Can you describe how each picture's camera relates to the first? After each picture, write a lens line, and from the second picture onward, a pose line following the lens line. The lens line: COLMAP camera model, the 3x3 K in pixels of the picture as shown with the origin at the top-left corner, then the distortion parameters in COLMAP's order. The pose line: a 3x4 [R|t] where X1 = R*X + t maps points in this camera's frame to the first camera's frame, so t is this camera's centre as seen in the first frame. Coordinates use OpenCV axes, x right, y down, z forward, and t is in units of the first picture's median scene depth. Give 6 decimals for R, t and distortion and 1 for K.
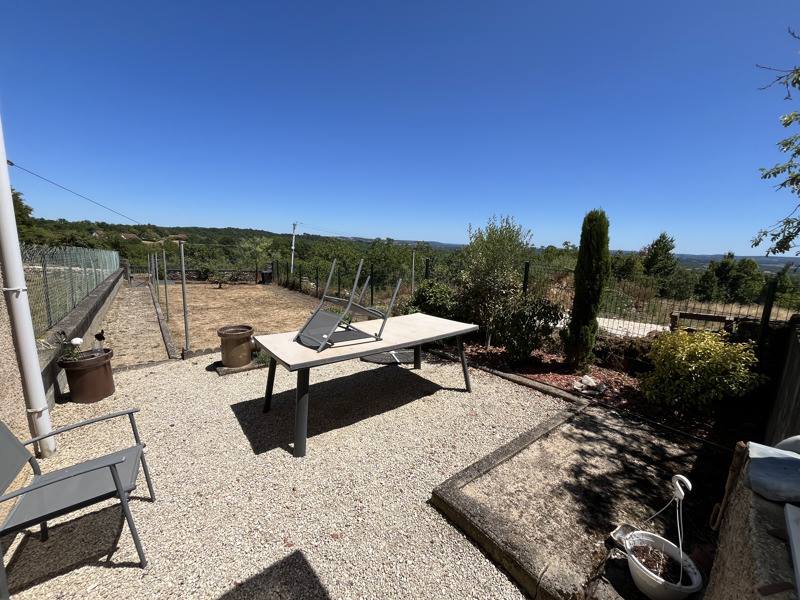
lens RADIAL K [[319.8, 0, 400.0], [0, 319.8, 300.7], [0, 0, 1]] dist [-0.000180, 0.000030]
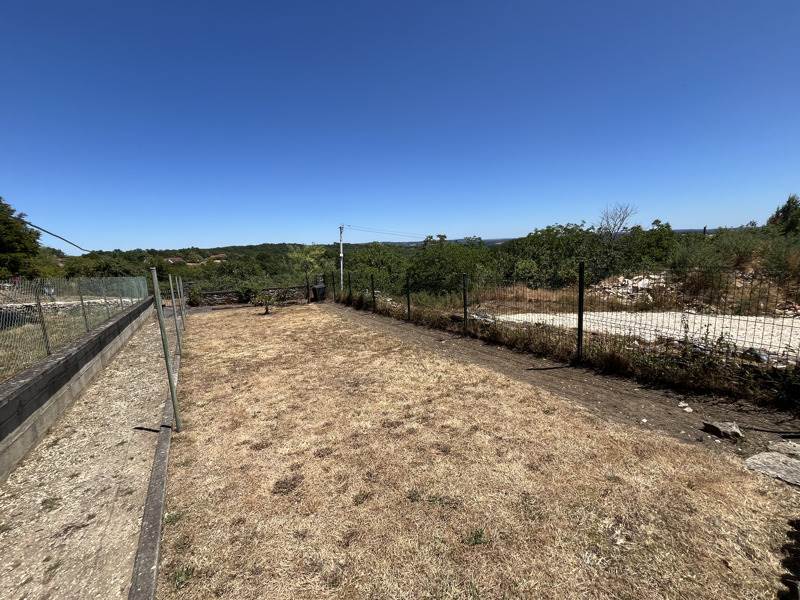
lens RADIAL K [[319.8, 0, 400.0], [0, 319.8, 300.2], [0, 0, 1]] dist [-0.000180, 0.000030]
pose [[0.992385, -0.072866, -0.099312, -0.118561], [0.072075, 0.997333, -0.011537, -0.027605], [0.099887, 0.004291, 0.994990, 0.190300]]
